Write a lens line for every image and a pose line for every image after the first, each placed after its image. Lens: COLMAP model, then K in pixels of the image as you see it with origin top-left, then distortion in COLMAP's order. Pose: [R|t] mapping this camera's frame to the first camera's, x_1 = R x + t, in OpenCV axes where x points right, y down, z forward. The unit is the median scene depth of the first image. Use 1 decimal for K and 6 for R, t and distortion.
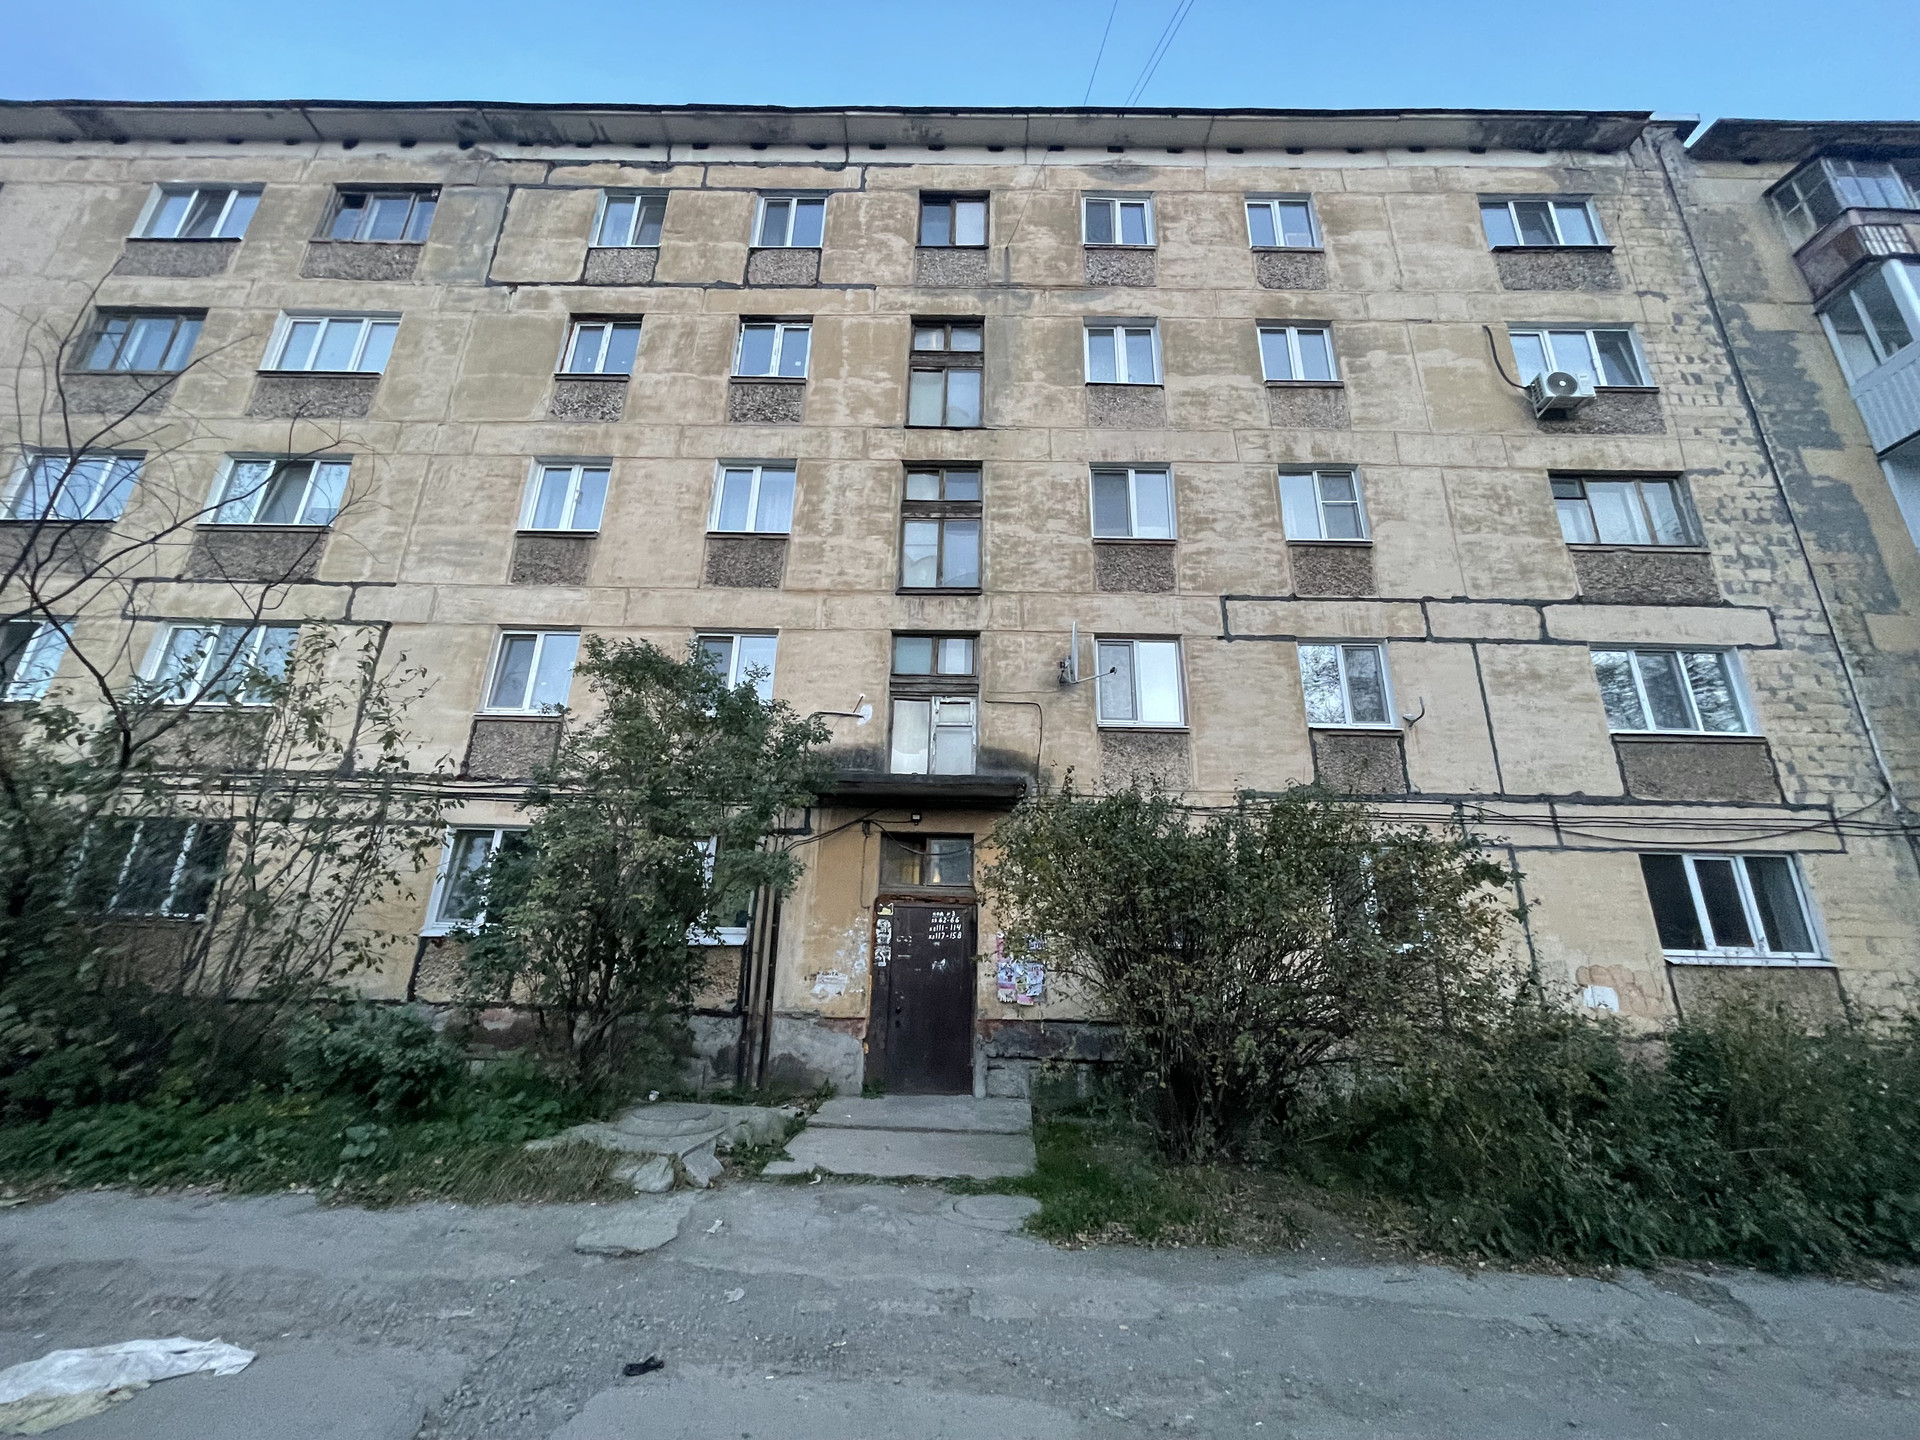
lens RADIAL K [[772.8, 0, 959.7], [0, 772.8, 717.3], [0, 0, 1]] dist [0.000570, 0.000132]
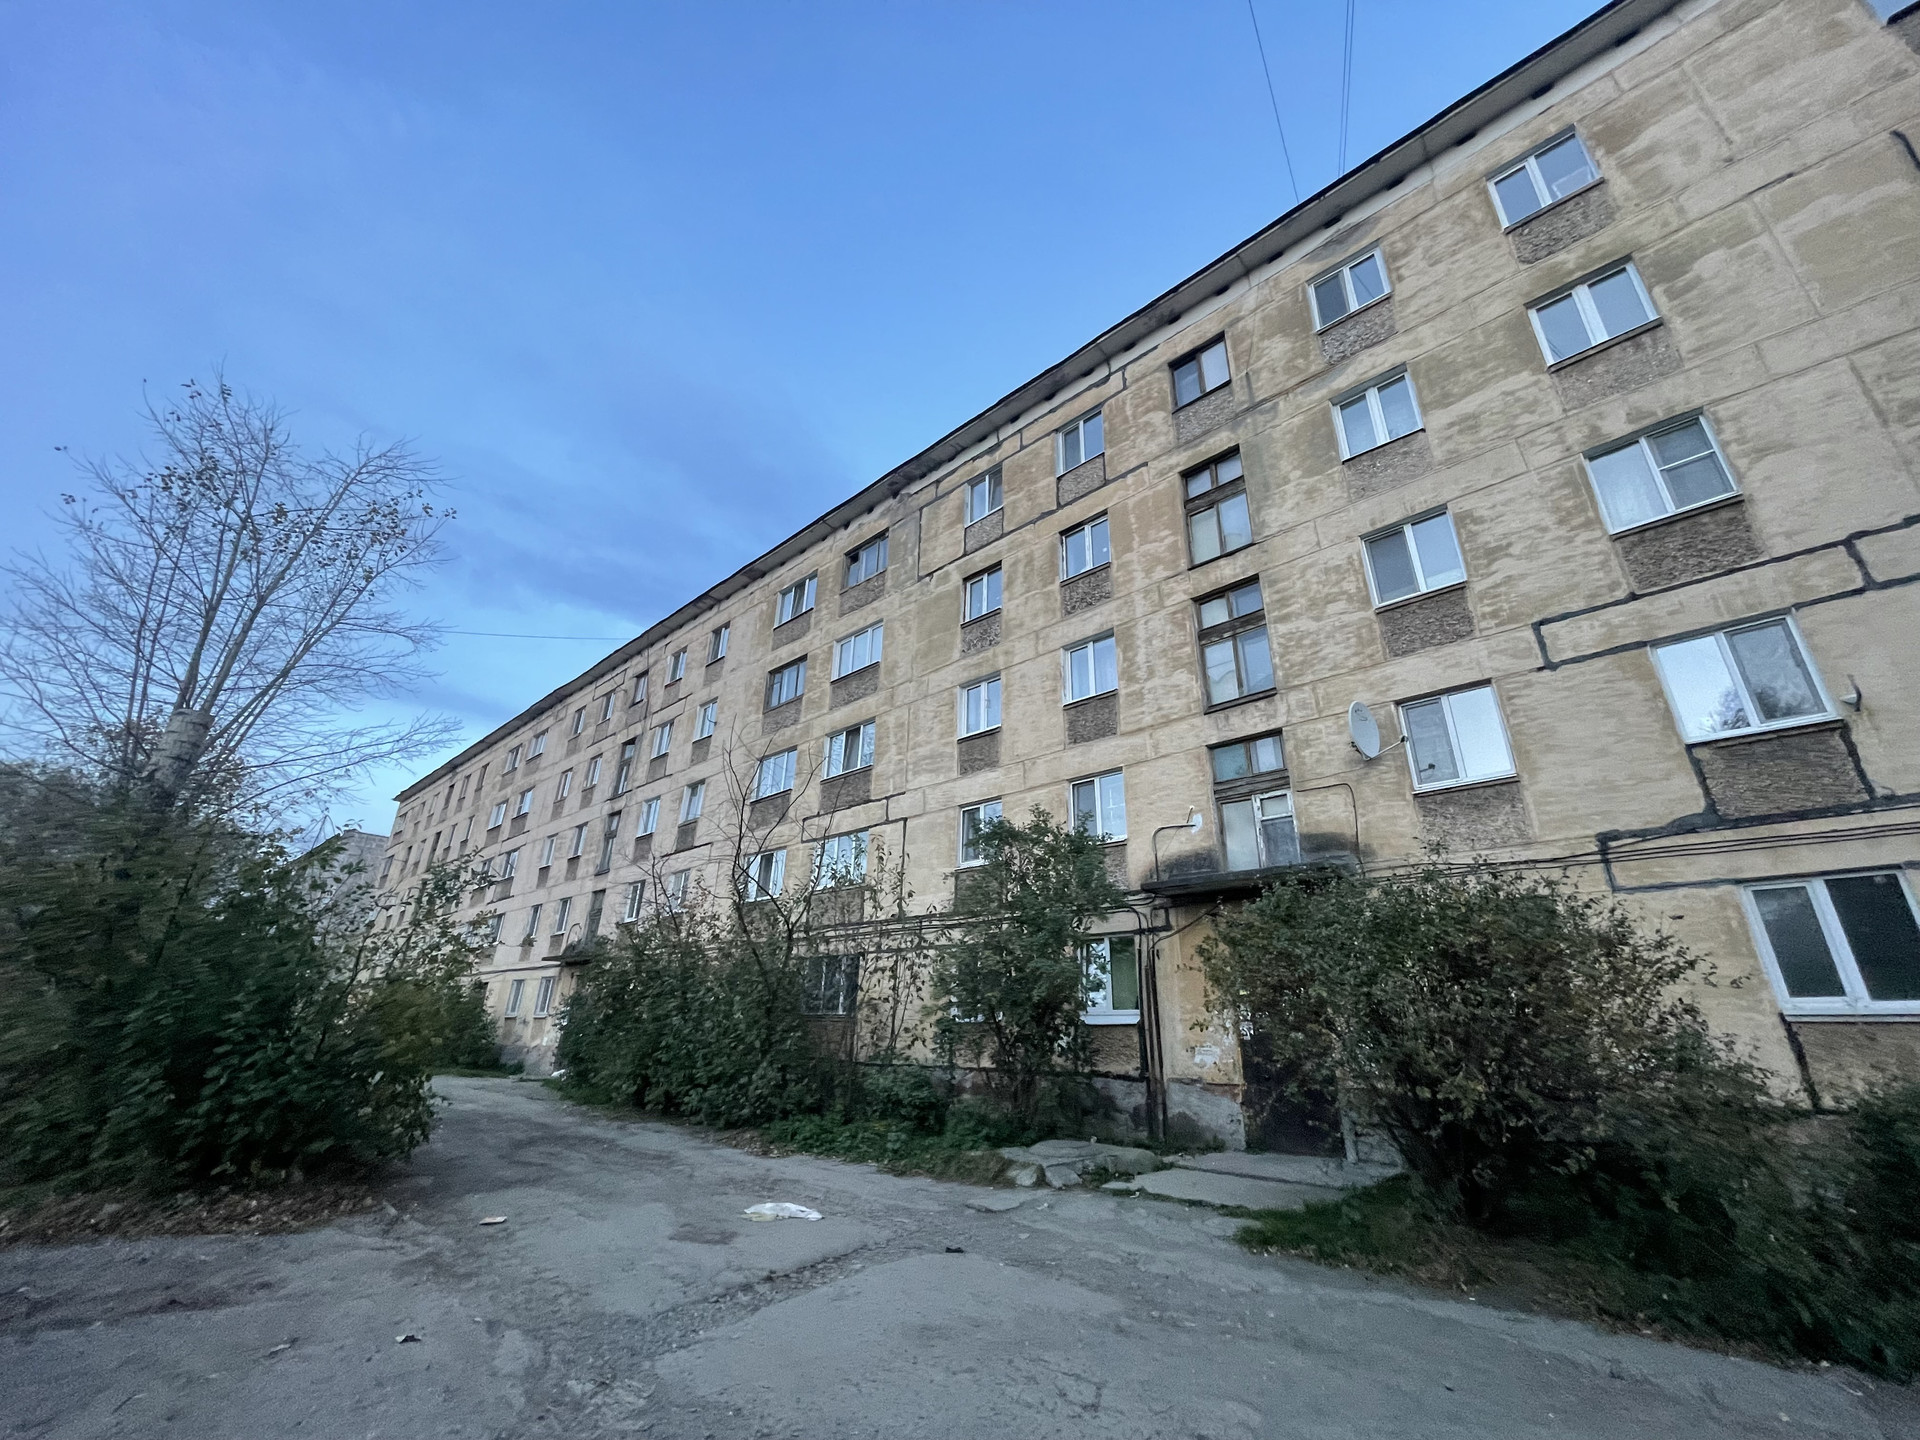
lens RADIAL K [[772.8, 0, 959.7], [0, 772.8, 717.3], [0, 0, 1]] dist [0.000570, 0.000132]
pose [[0.746196, -0.265544, -0.610474, 0.335596], [0.210179, 0.964073, -0.162446, -0.039295], [0.631678, -0.007092, 0.775199, -0.142530]]
